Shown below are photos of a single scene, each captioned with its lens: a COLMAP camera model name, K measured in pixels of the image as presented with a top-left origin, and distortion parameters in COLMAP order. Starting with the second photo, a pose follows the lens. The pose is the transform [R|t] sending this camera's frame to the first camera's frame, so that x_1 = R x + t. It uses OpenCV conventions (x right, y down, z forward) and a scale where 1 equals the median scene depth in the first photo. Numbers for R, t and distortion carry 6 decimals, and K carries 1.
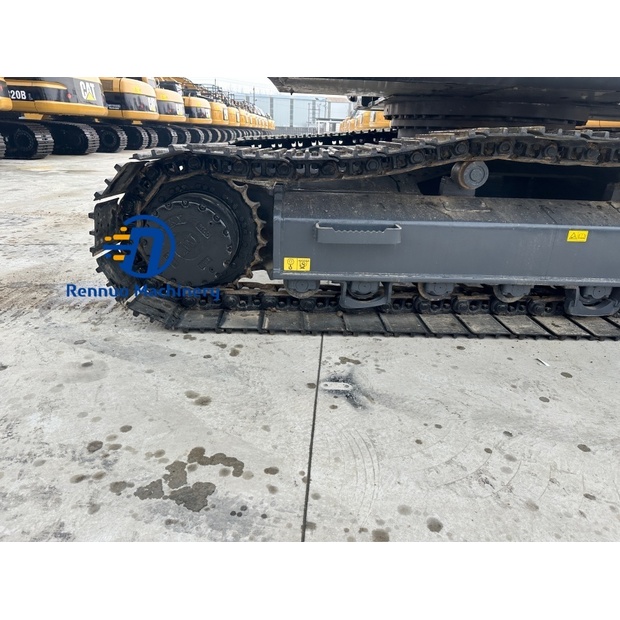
lens RADIAL K [[463.7, 0, 310.6], [0, 463.7, 296.8], [0, 0, 1]] dist [0.128617, -0.214845]
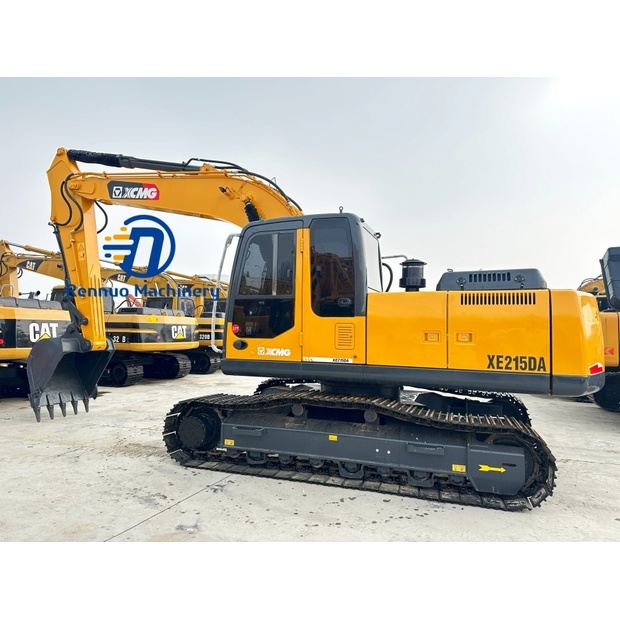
lens RADIAL K [[463.7, 0, 310.6], [0, 463.7, 296.8], [0, 0, 1]] dist [0.128617, -0.214845]
pose [[0.930611, -0.047434, -0.362924, 1.375824], [-0.099962, 0.920931, -0.376688, 0.122270], [0.352096, 0.386828, 0.852287, -1.379582]]
